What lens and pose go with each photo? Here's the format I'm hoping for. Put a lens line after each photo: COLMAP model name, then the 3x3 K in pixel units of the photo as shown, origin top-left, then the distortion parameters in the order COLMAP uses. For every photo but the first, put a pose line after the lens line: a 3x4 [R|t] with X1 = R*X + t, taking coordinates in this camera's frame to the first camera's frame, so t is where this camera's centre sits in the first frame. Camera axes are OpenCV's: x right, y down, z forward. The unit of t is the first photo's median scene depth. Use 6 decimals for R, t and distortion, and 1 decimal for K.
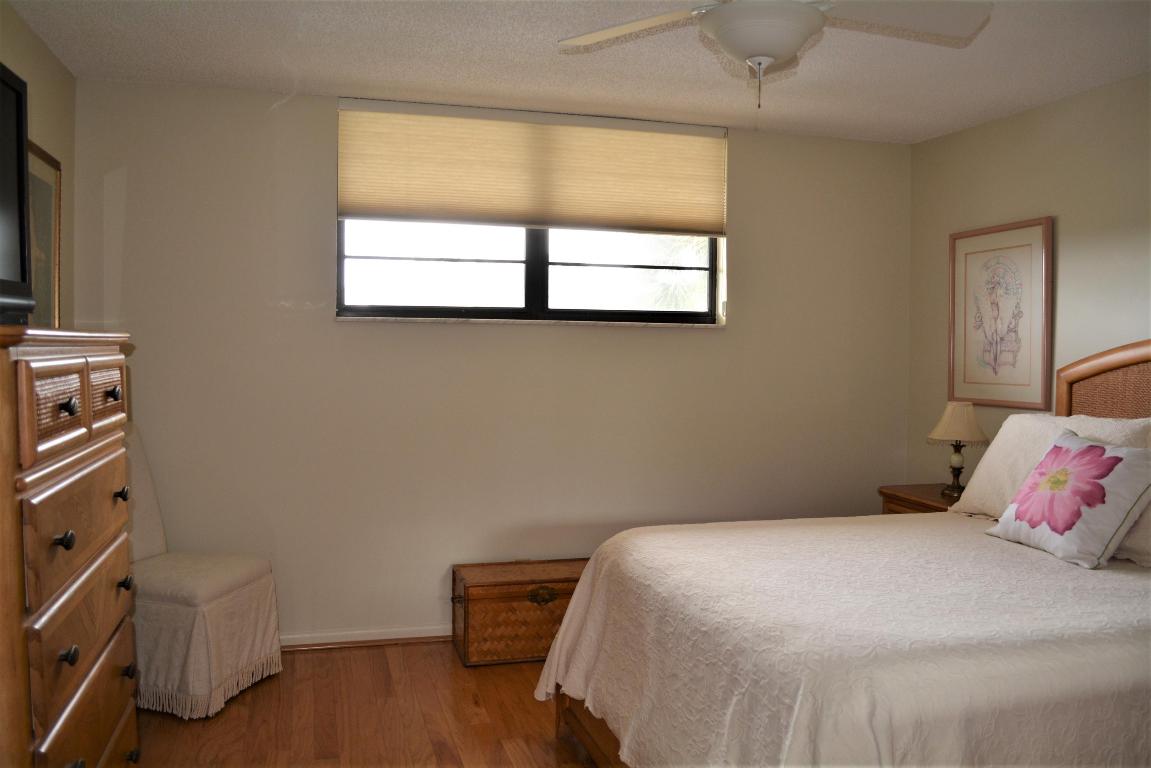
lens RADIAL K [[908.6, 0, 577.8], [0, 908.6, 387.6], [0, 0, 1]] dist [-0.081118, 0.014464]
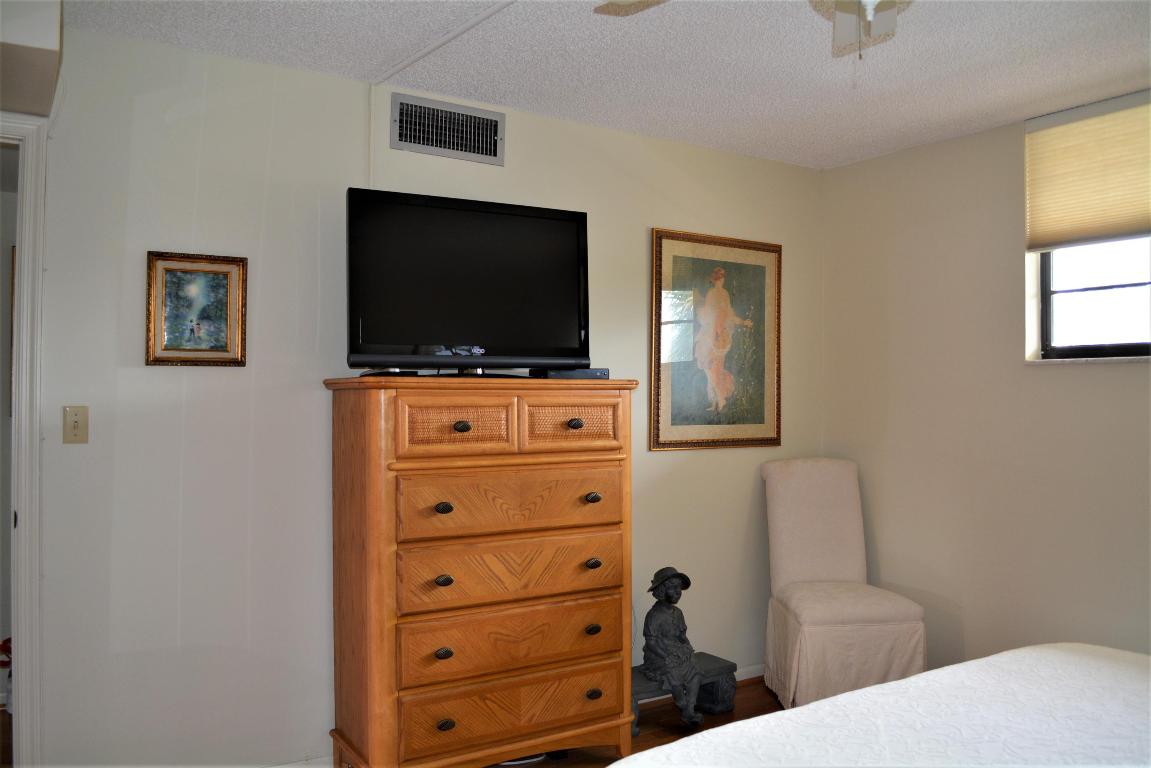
lens RADIAL K [[908.6, 0, 571.1], [0, 908.6, 389.8], [0, 0, 1]] dist [-0.081118, 0.014464]
pose [[0.354128, -0.013883, -0.935094, 0.848957], [-0.024243, 0.999418, -0.024019, -0.029211], [0.934883, 0.031175, 0.353585, 0.490109]]
